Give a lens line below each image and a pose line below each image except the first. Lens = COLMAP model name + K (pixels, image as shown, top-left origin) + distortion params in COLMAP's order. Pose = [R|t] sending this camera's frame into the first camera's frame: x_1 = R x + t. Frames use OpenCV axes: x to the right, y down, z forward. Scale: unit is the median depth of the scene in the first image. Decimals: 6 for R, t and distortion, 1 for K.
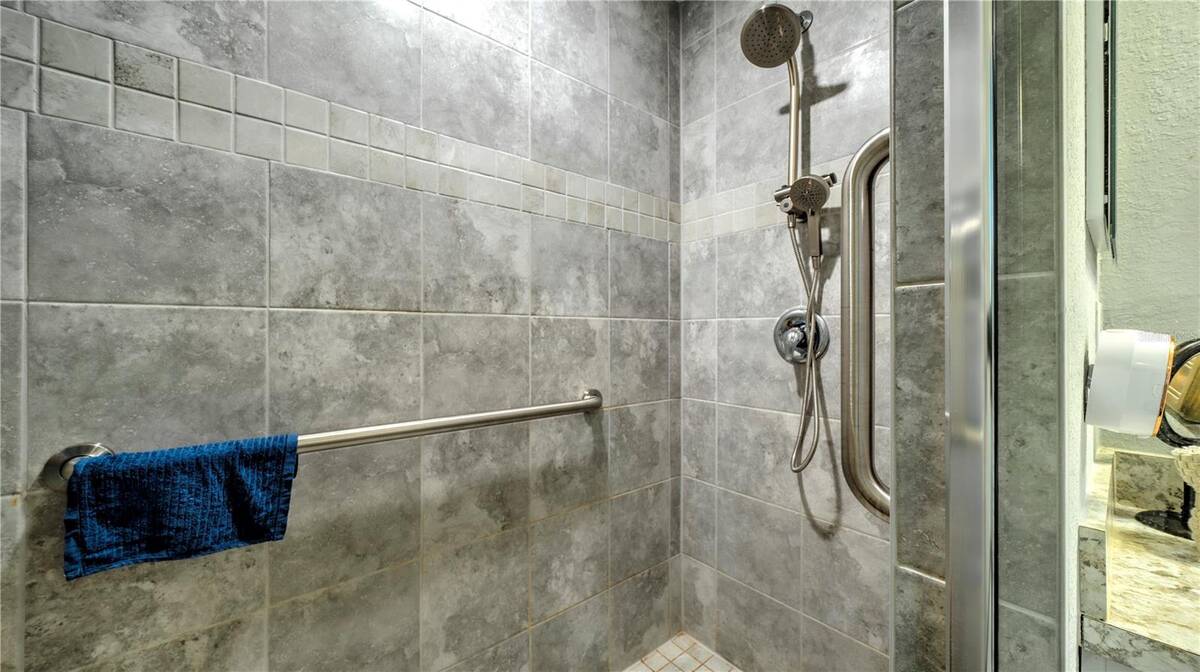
lens RADIAL K [[414.9, 0, 595.3], [0, 414.9, 333.9], [0, 0, 1]] dist [0.002178, -0.000209]
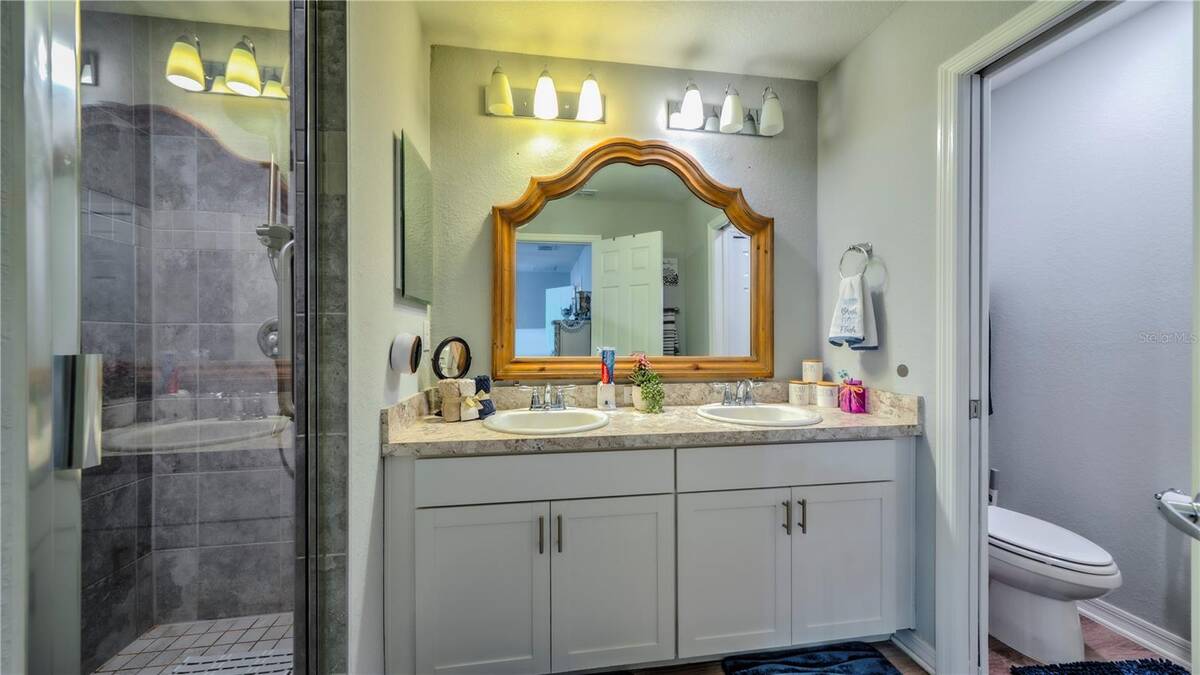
lens RADIAL K [[414.9, 0, 595.3], [0, 414.9, 335.4], [0, 0, 1]] dist [0.002178, -0.000209]
pose [[0.511117, 0.000362, 0.859511, -0.121720], [0.007021, 0.999965, -0.004596, 0.008588], [-0.859482, 0.008384, 0.511097, -0.486117]]
